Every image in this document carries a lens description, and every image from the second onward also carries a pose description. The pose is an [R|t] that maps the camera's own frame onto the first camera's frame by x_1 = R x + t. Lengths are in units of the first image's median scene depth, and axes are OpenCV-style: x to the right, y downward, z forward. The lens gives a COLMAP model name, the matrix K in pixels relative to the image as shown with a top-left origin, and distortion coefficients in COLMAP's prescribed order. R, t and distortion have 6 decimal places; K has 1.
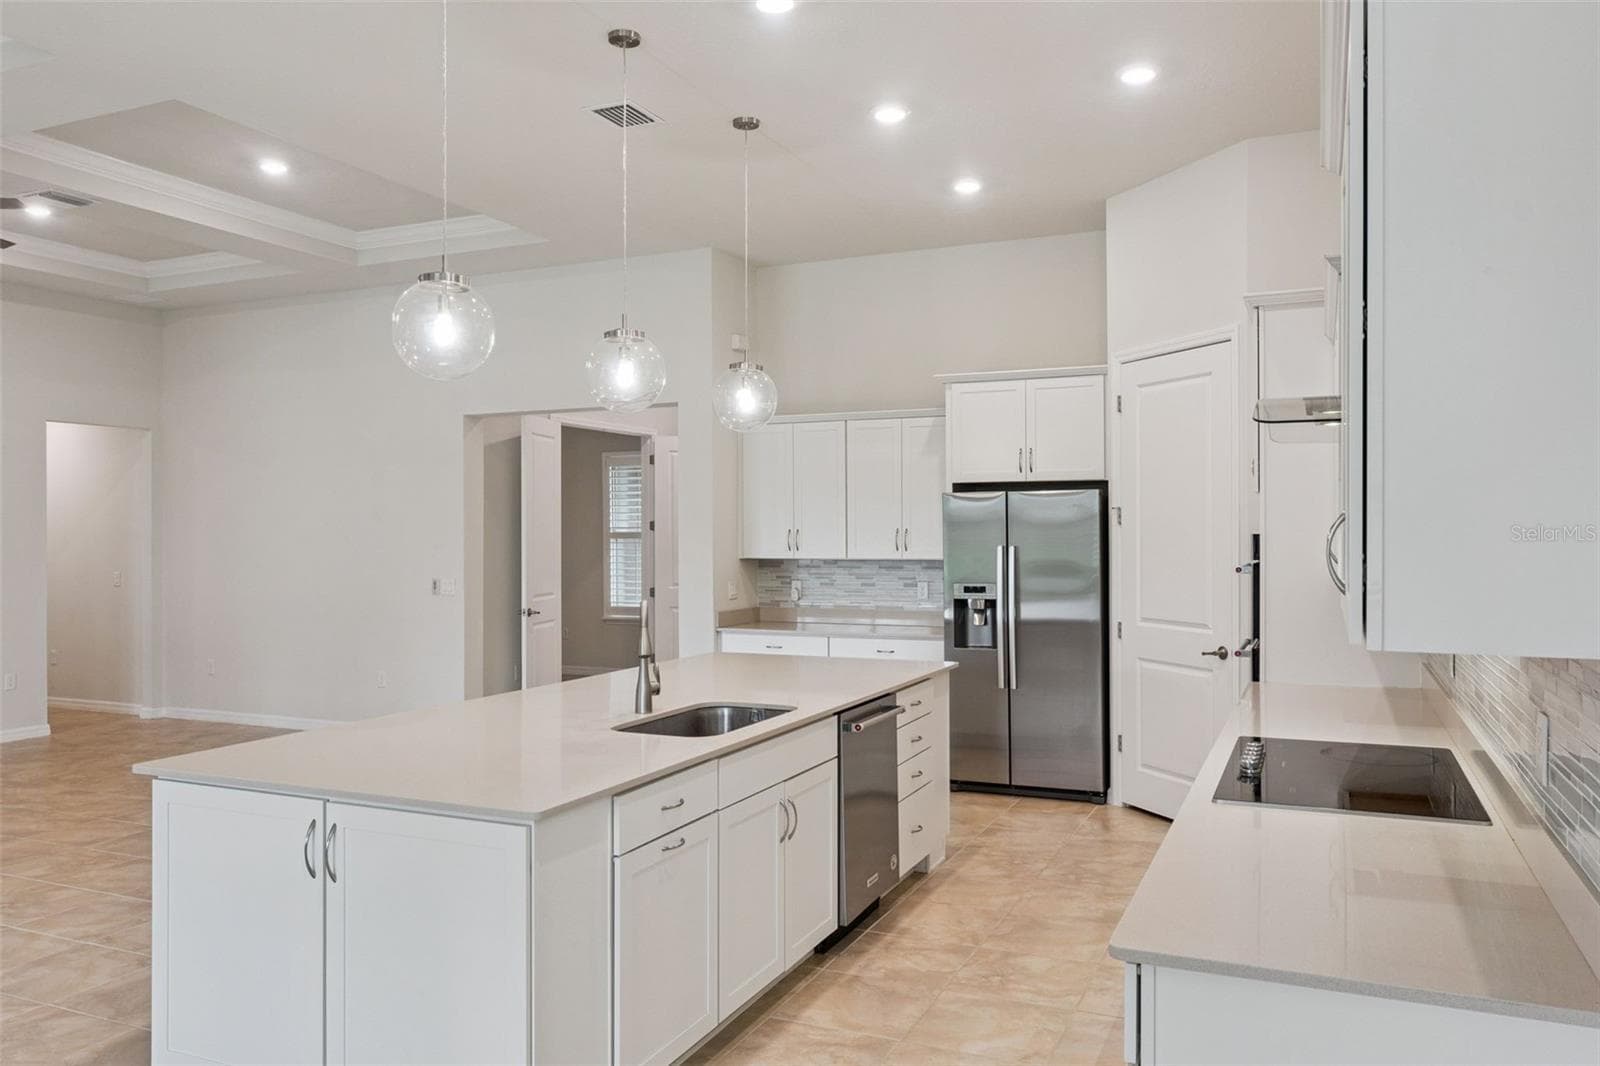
lens RADIAL K [[1178.1, 0, 800.0], [0, 1178.1, 533.0], [0, 0, 1]] dist [0.004987, 0.000598]
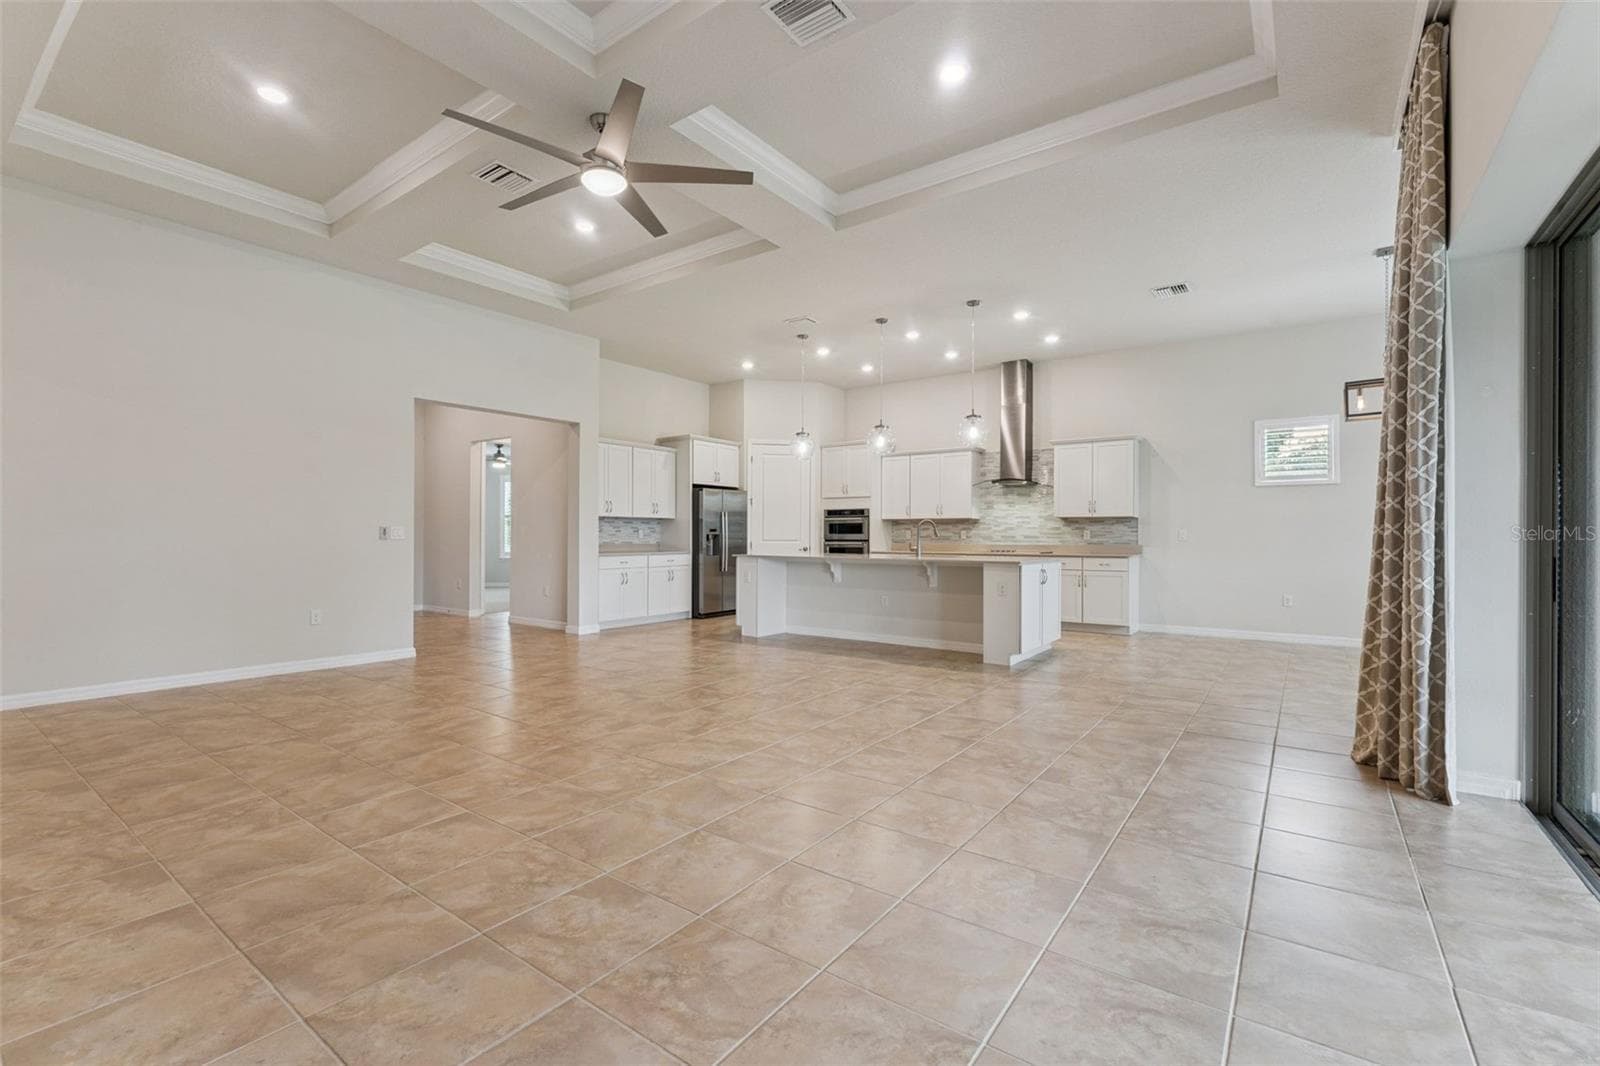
lens RADIAL K [[692.7, 0, 800.0], [0, 692.7, 533.0], [0, 0, 1]] dist [0.000821, -0.000008]
pose [[0.210168, 0.006638, 0.977643, -1.151826], [-0.004792, 0.999972, -0.005760, 0.060127], [-0.977654, -0.003474, 0.210194, 0.540349]]
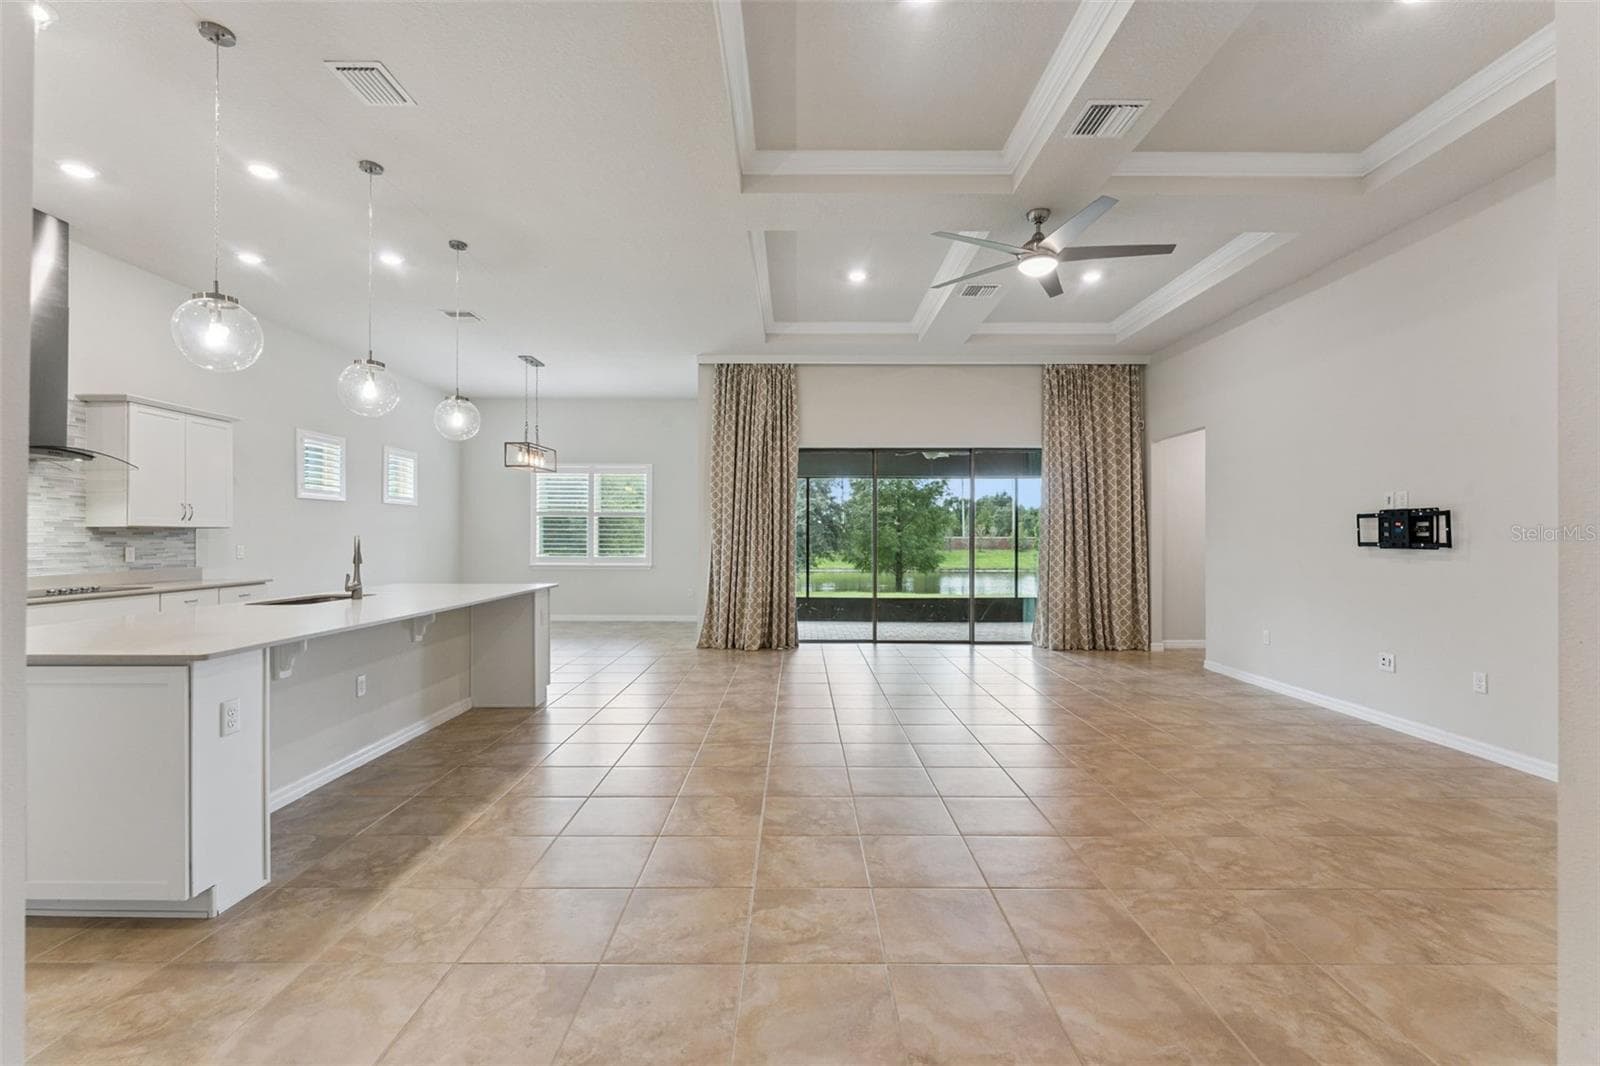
lens RADIAL K [[675.8, 0, 794.6], [0, 675.8, 536.9], [0, 0, 1]] dist [-0.000889, -0.000286]
pose [[-0.915054, 0.001236, -0.403329, -0.191242], [0.001050, 0.999999, 0.000681, 0.034288], [0.403329, 0.000200, -0.915055, 1.291041]]
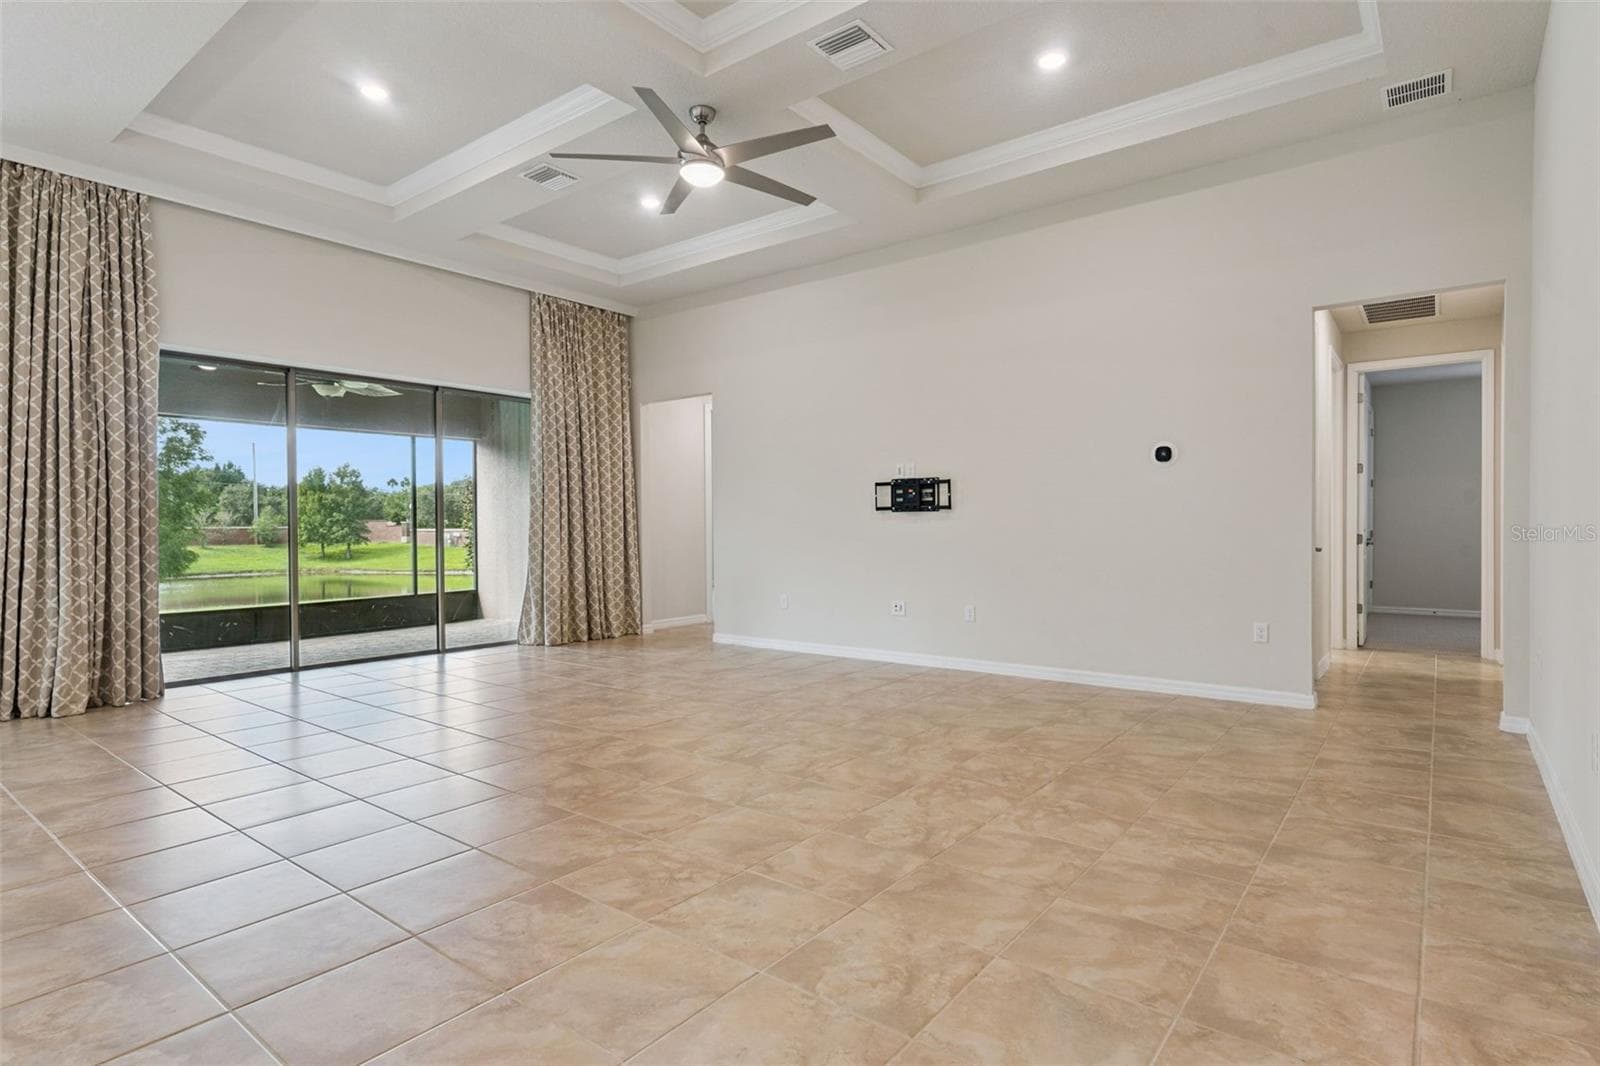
lens RADIAL K [[830.7, 0, 799.1], [0, 830.7, 536.9], [0, 0, 1]] dist [0.001704, 0.000163]
pose [[-0.244180, 0.018297, -0.969557, -0.029791], [0.007670, 0.999827, 0.016937, 0.058767], [0.969700, -0.003301, -0.244278, 1.040703]]
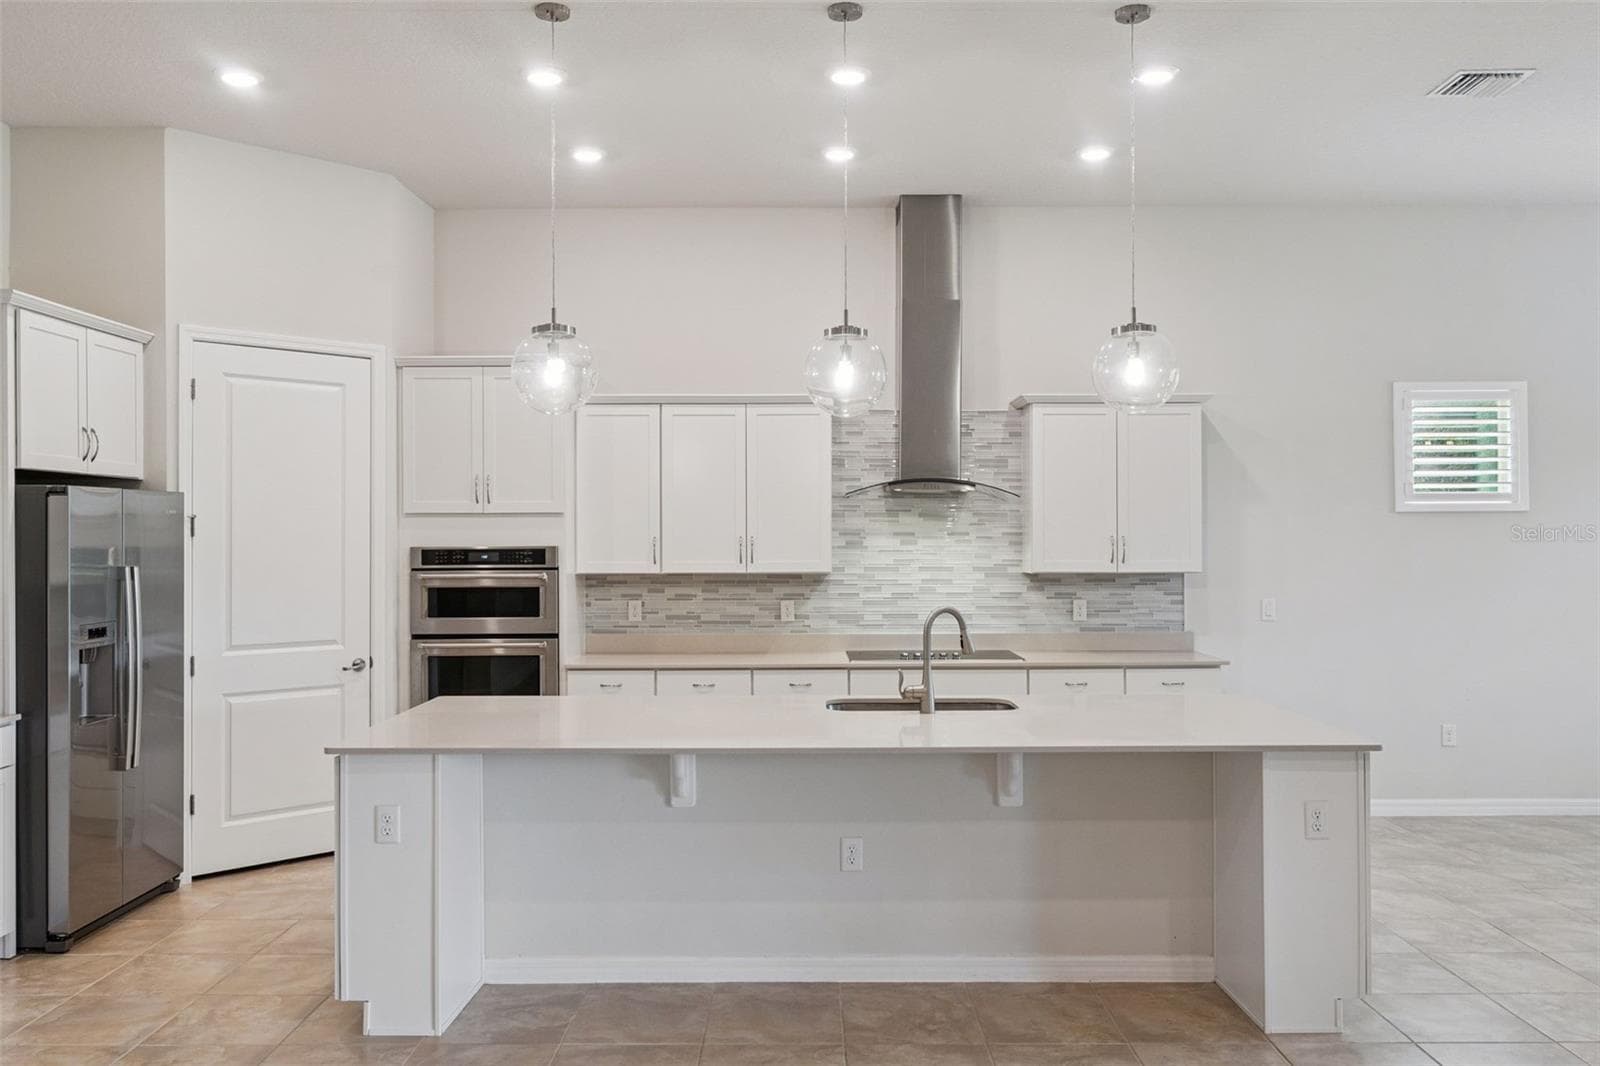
lens RADIAL K [[1307.3, 0, 800.0], [0, 1307.3, 533.0], [0, 0, 1]] dist [0.002843, -0.000076]
pose [[-0.404518, 0.007027, 0.914503, -0.689740], [0.003375, 0.999975, -0.006190, -0.002579], [-0.914524, 0.000583, -0.404532, 0.930588]]
